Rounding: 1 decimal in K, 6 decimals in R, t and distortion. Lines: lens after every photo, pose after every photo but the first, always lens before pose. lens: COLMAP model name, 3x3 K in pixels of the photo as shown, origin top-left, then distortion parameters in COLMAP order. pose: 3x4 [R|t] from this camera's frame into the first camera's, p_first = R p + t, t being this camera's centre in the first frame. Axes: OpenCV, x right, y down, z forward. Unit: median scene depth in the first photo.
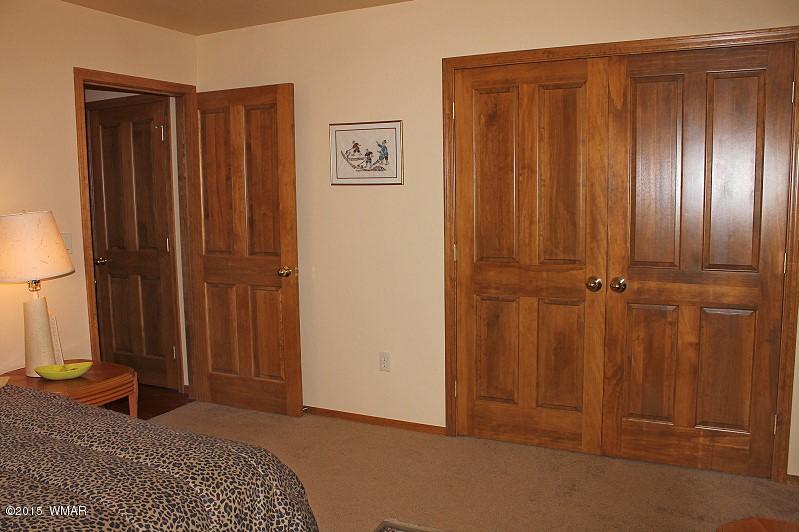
lens RADIAL K [[681.7, 0, 399.5], [0, 681.7, 266.0], [0, 0, 1]] dist [-0.140243, 0.103719]
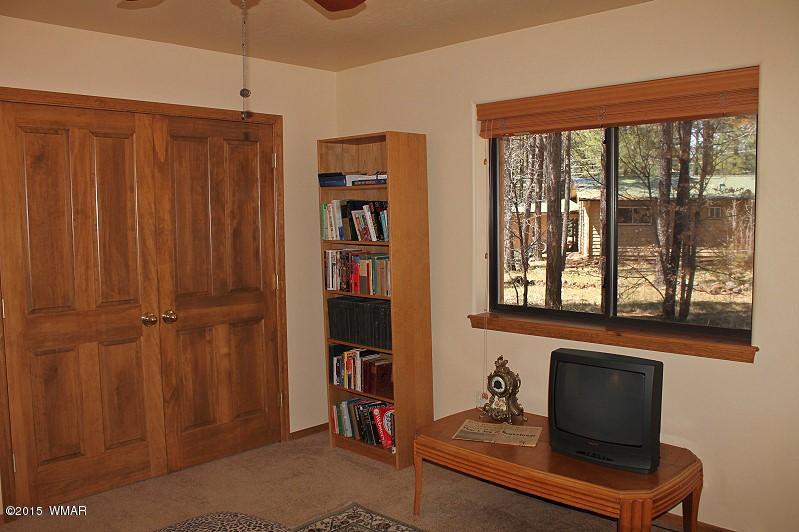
lens RADIAL K [[681.7, 0, 399.5], [0, 681.7, 266.0], [0, 0, 1]] dist [-0.140243, 0.103719]
pose [[0.314406, -0.062148, 0.947252, -0.590411], [0.116640, 0.992823, 0.026424, -0.039069], [-0.942096, 0.102179, 0.319398, 0.257380]]
